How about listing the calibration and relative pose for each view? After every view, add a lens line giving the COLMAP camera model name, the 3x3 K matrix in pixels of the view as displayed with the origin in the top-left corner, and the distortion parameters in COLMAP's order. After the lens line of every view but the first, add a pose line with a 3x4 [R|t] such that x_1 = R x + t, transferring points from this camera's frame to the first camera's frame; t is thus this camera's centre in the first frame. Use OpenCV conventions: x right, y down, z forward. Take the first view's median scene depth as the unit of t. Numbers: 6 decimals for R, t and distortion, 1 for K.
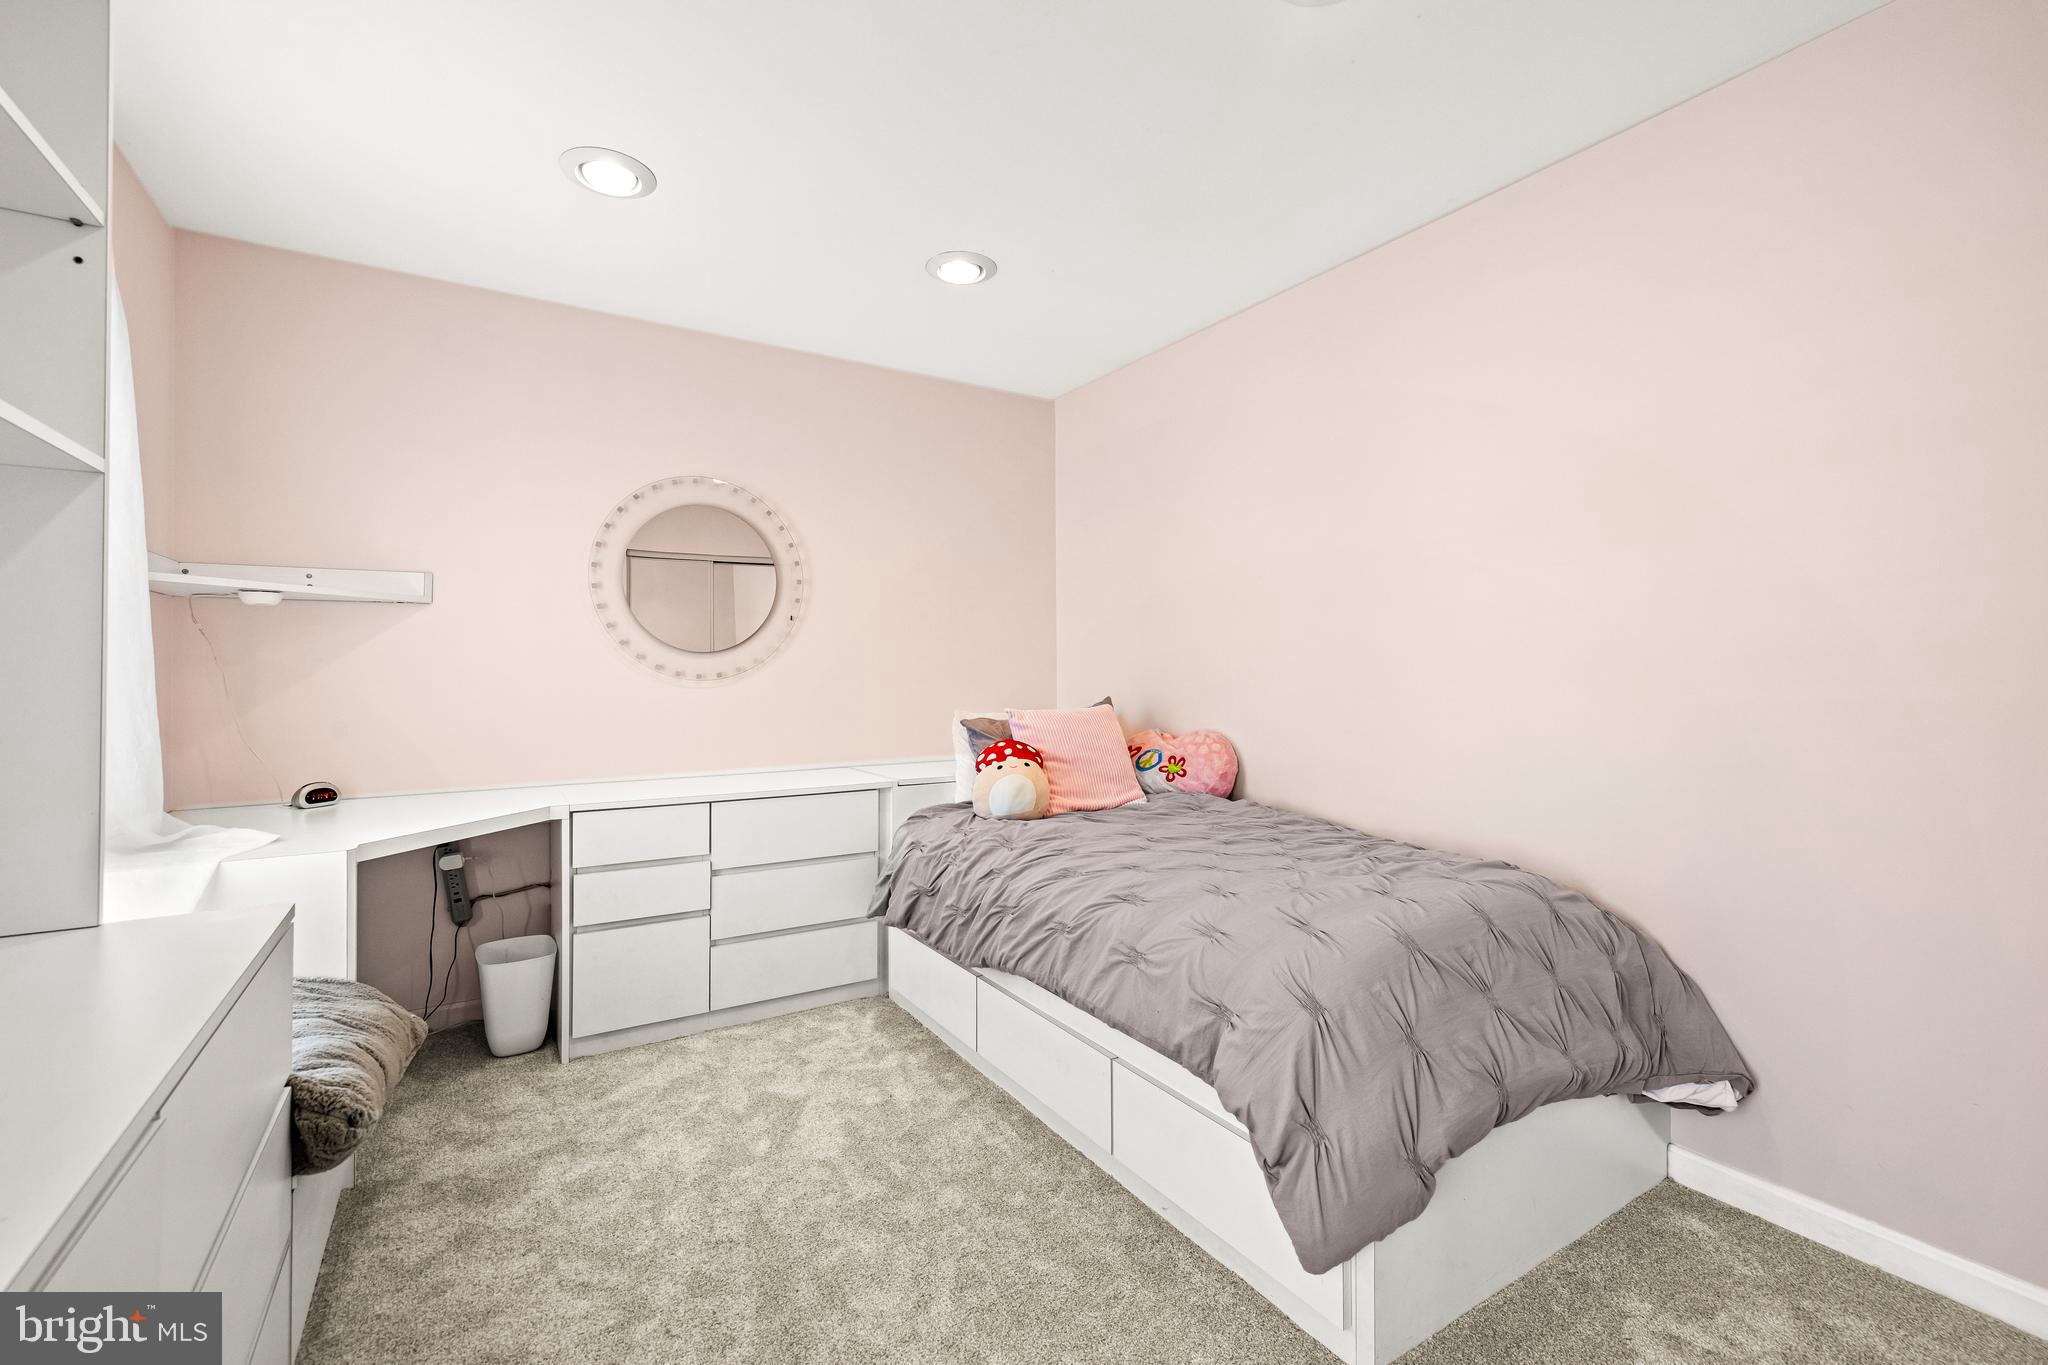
lens RADIAL K [[862.8, 0, 1021.1], [0, 862.8, 679.0], [0, 0, 1]] dist [0.002854, 0.000196]
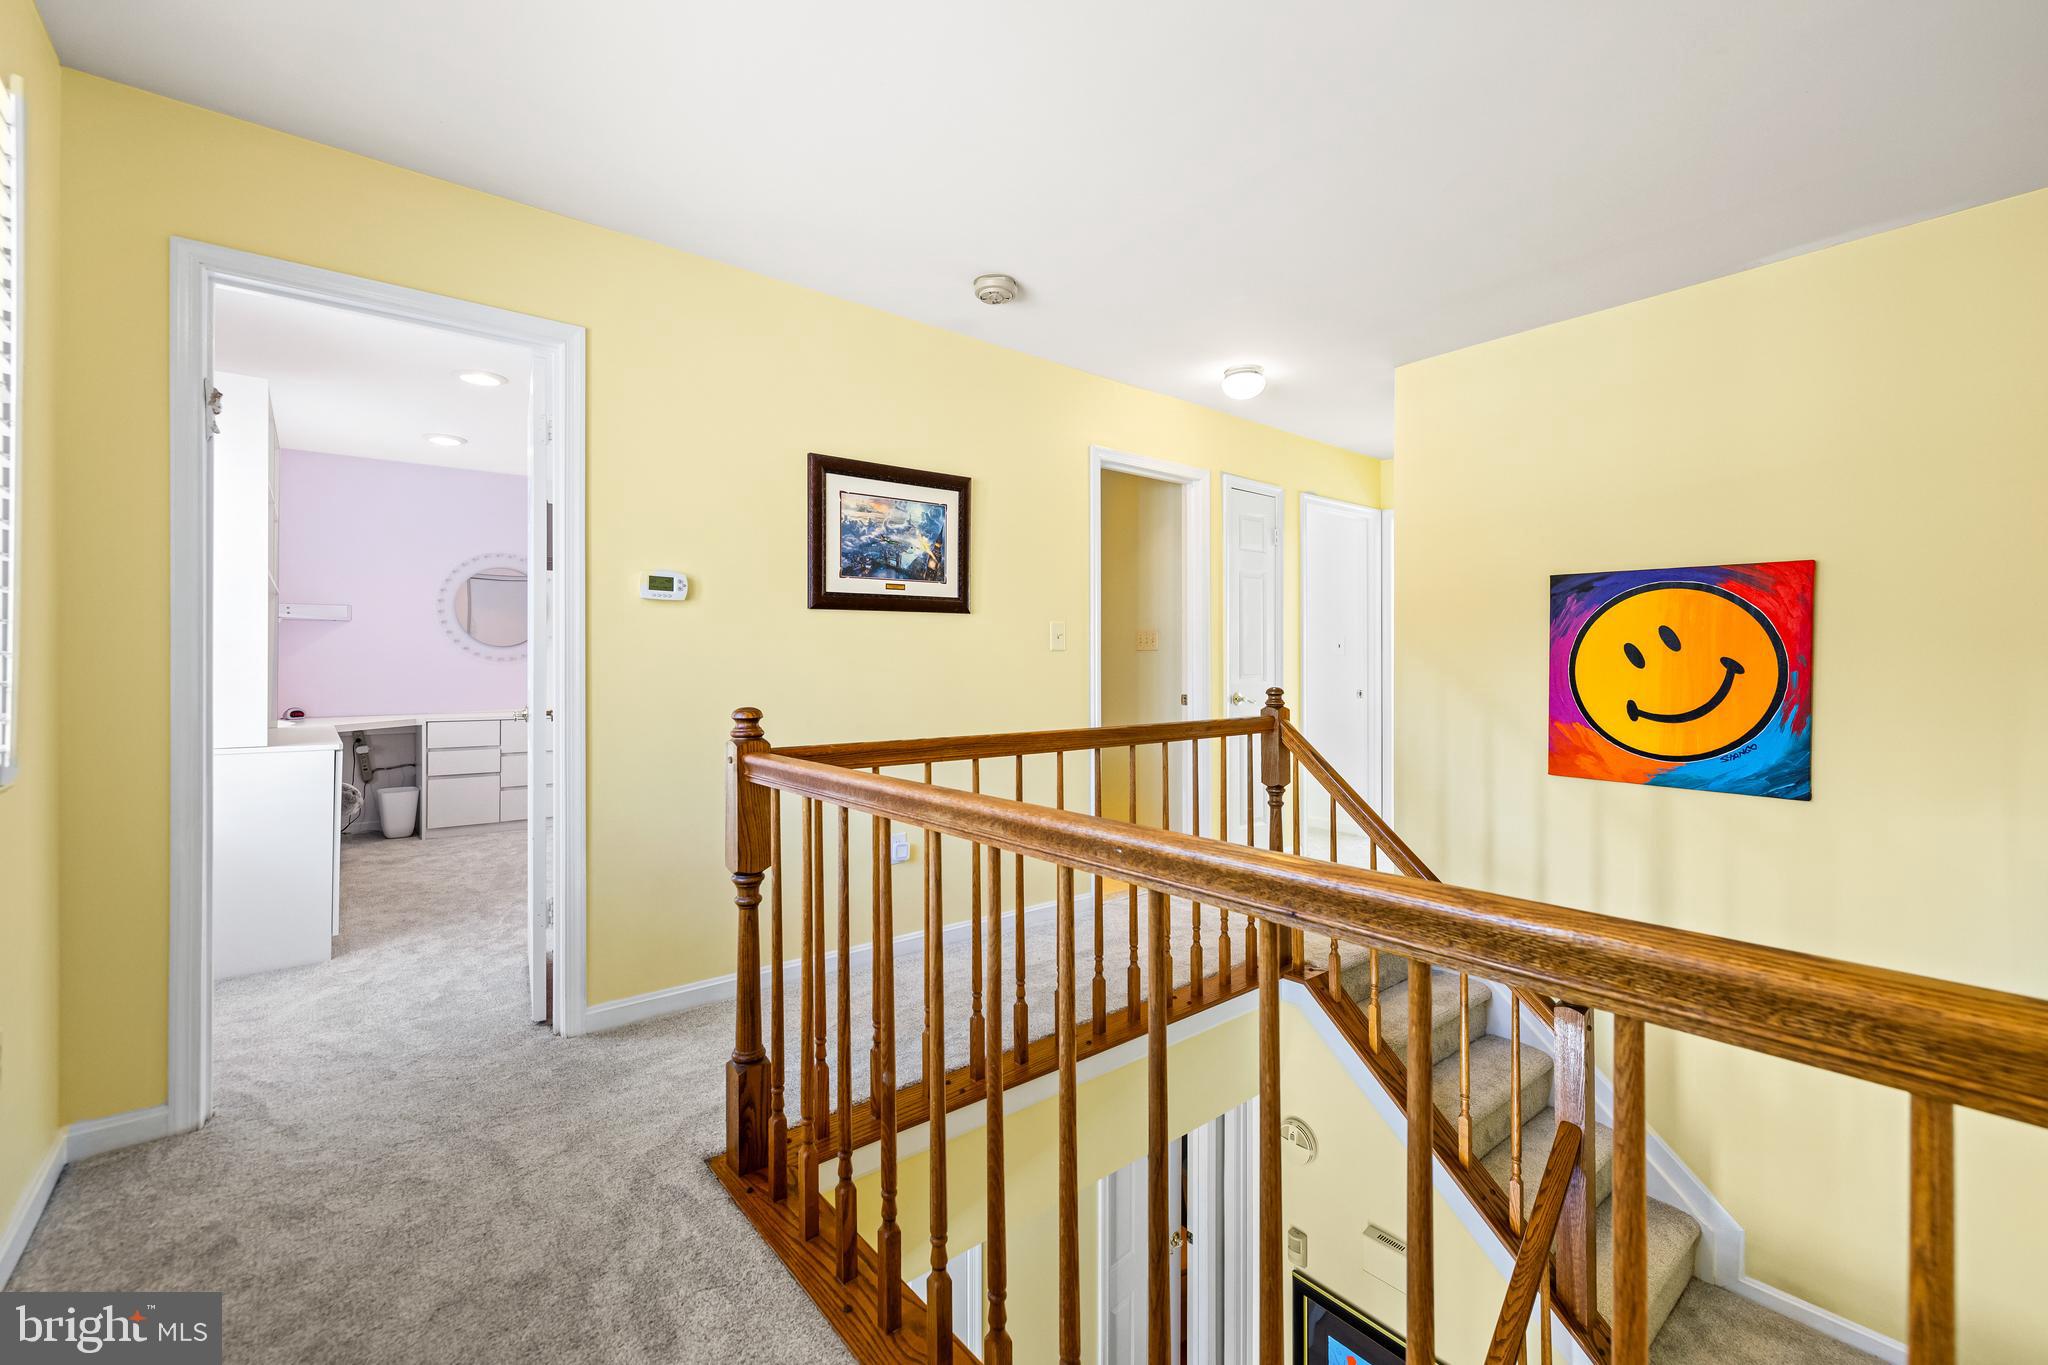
lens RADIAL K [[862.8, 0, 1026.9], [0, 862.8, 669.7], [0, 0, 1]] dist [0.002854, 0.000196]
pose [[0.991737, 0.003900, 0.128230, 0.650513], [-0.004425, 0.999983, 0.003815, 0.010719], [-0.128212, -0.004350, 0.991737, -1.259389]]
